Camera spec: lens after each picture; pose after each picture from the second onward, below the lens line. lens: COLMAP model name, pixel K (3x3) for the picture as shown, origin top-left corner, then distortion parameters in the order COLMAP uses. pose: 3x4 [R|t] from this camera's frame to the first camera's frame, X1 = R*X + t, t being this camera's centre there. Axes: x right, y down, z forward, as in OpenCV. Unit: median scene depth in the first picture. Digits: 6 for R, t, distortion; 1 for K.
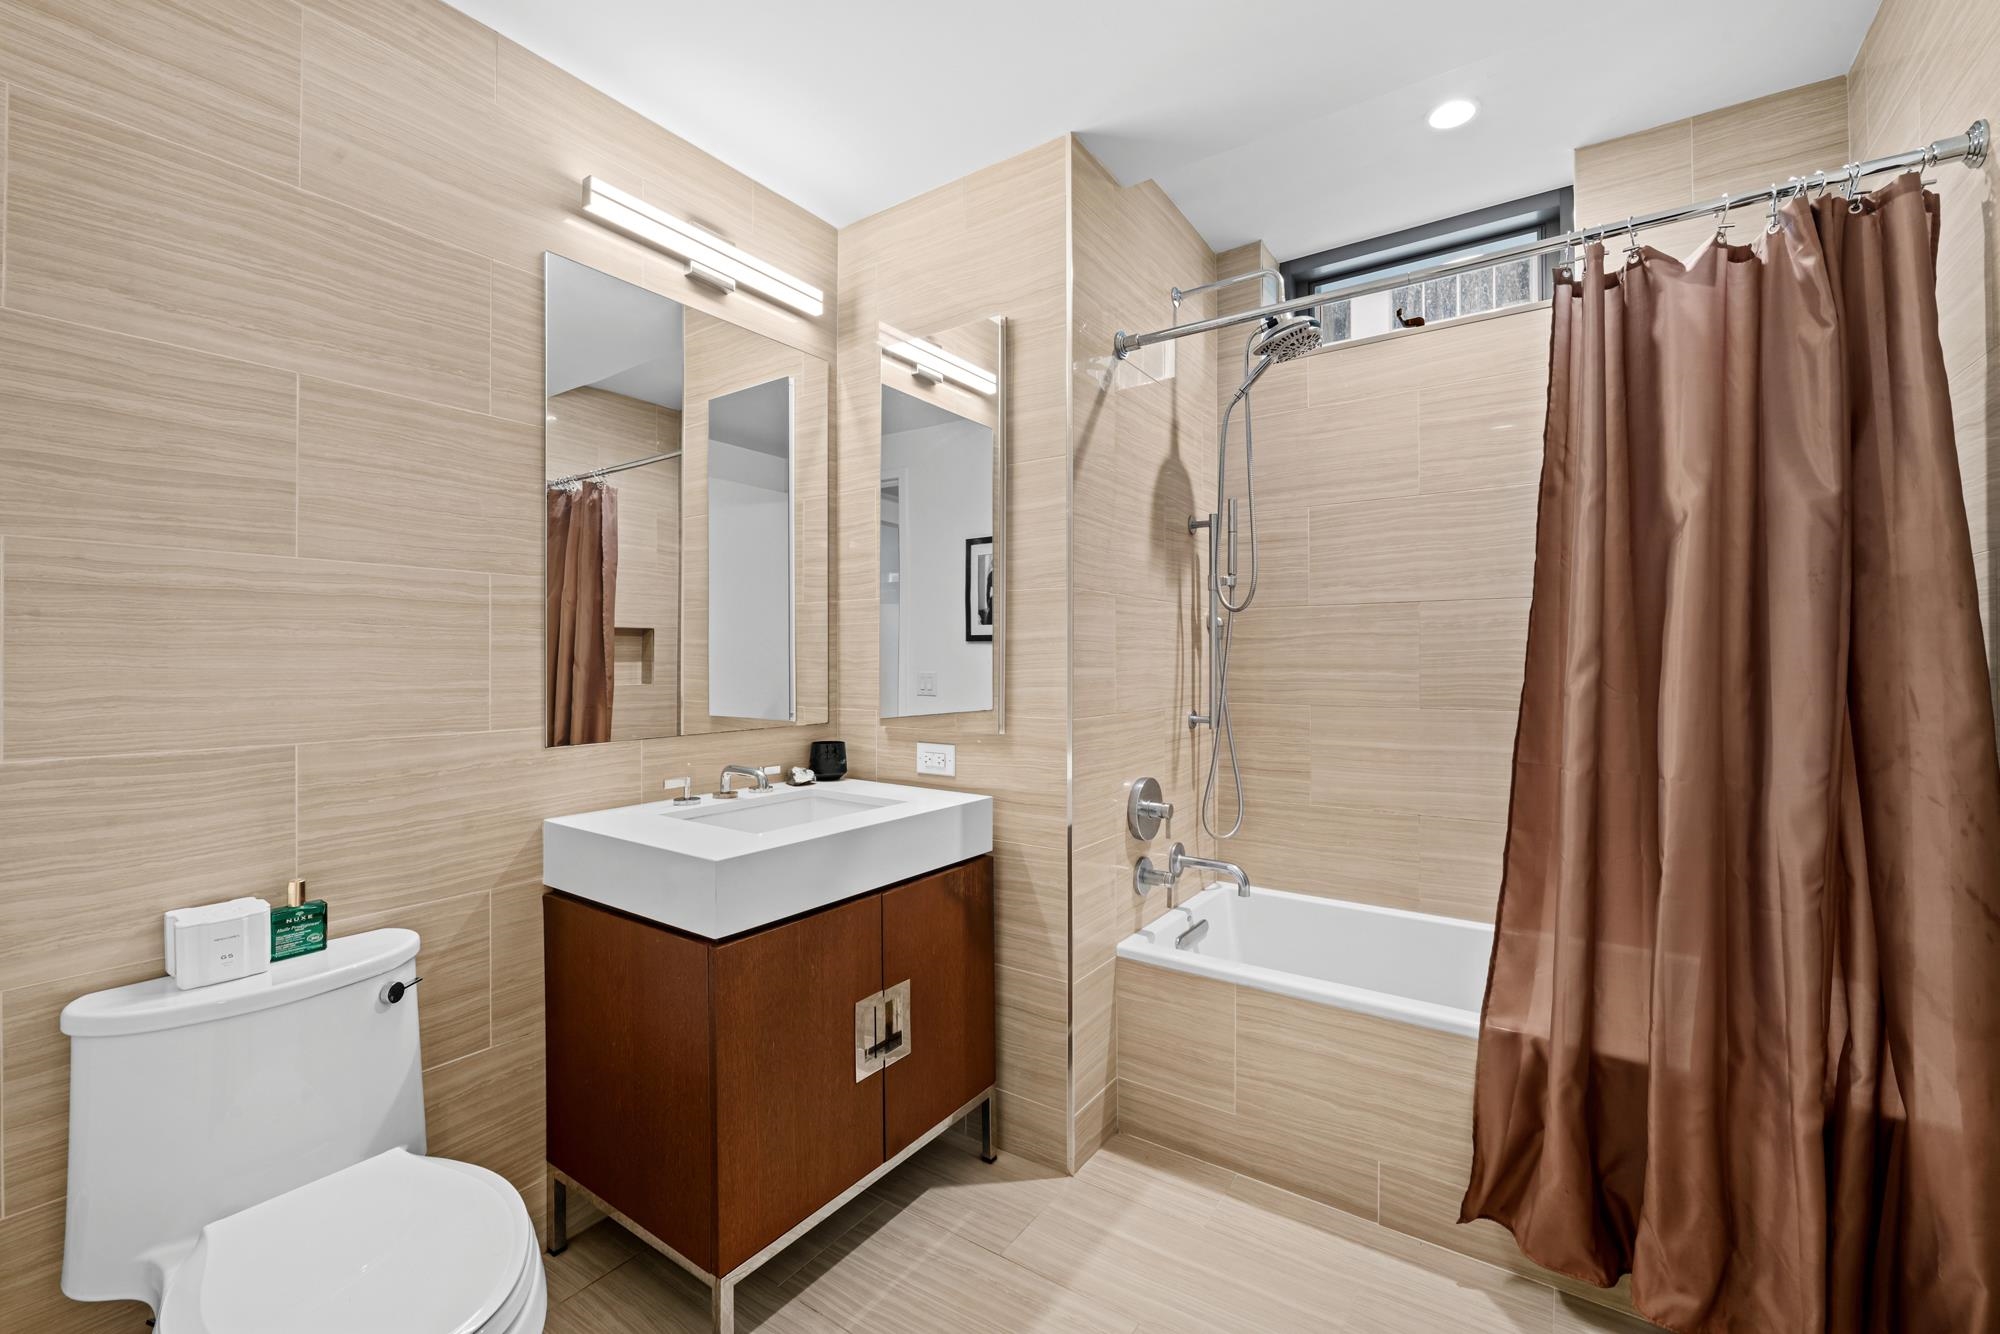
lens RADIAL K [[822.4, 0, 983.2], [0, 822.4, 663.2], [0, 0, 1]] dist [-0.006165, -0.000850]
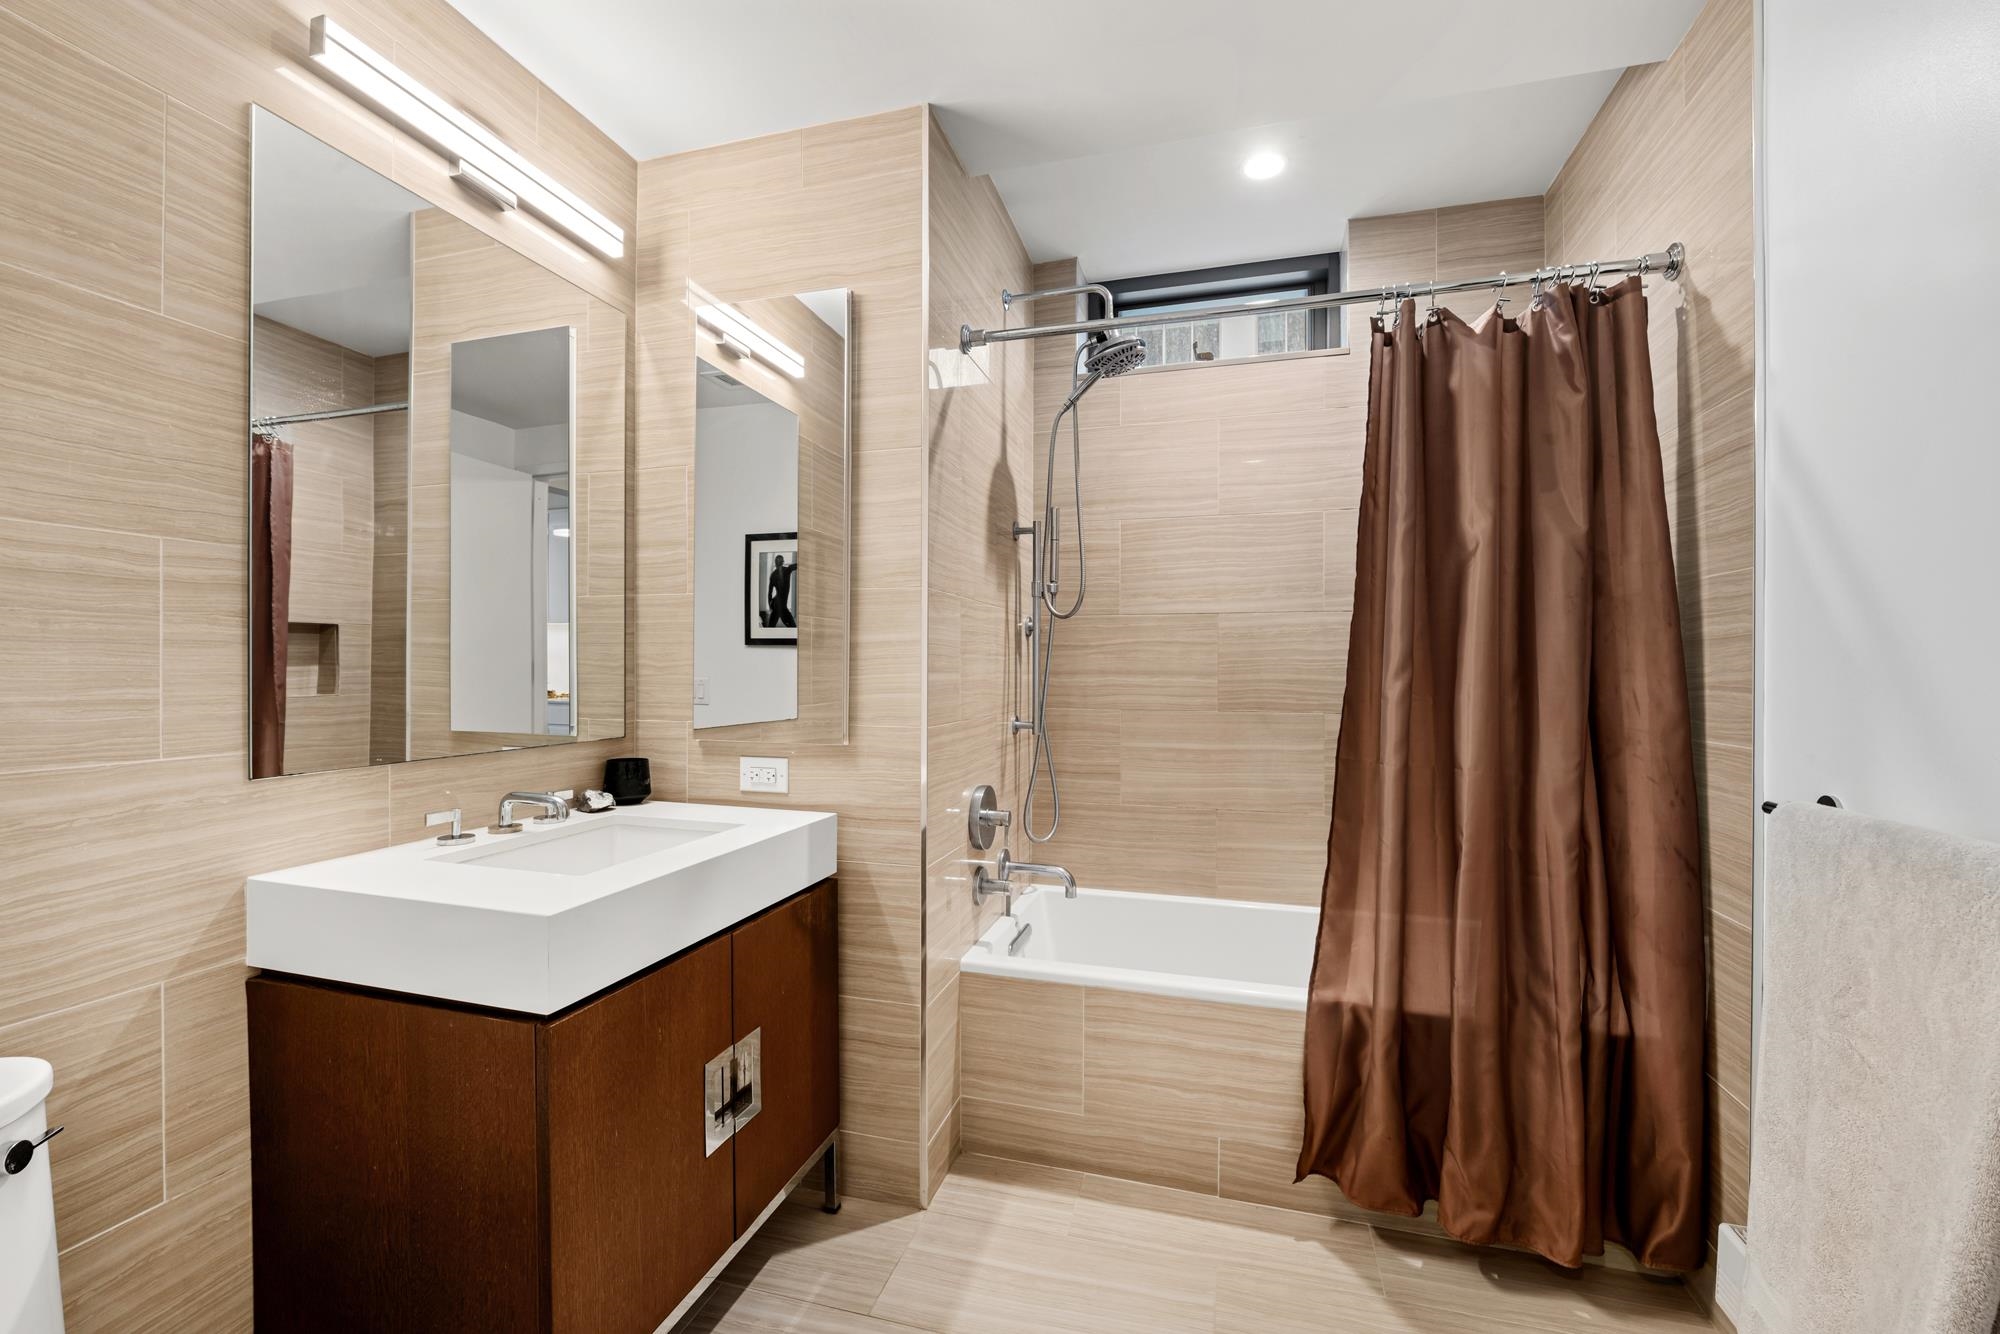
lens RADIAL K [[822.4, 0, 1005.3], [0, 822.4, 674.3], [0, 0, 1]] dist [-0.006165, -0.000850]
pose [[0.946561, 0.001844, 0.322519, -0.126723], [-0.003570, 0.999982, 0.004758, 0.002620], [-0.322504, -0.005655, 0.946551, 0.088014]]
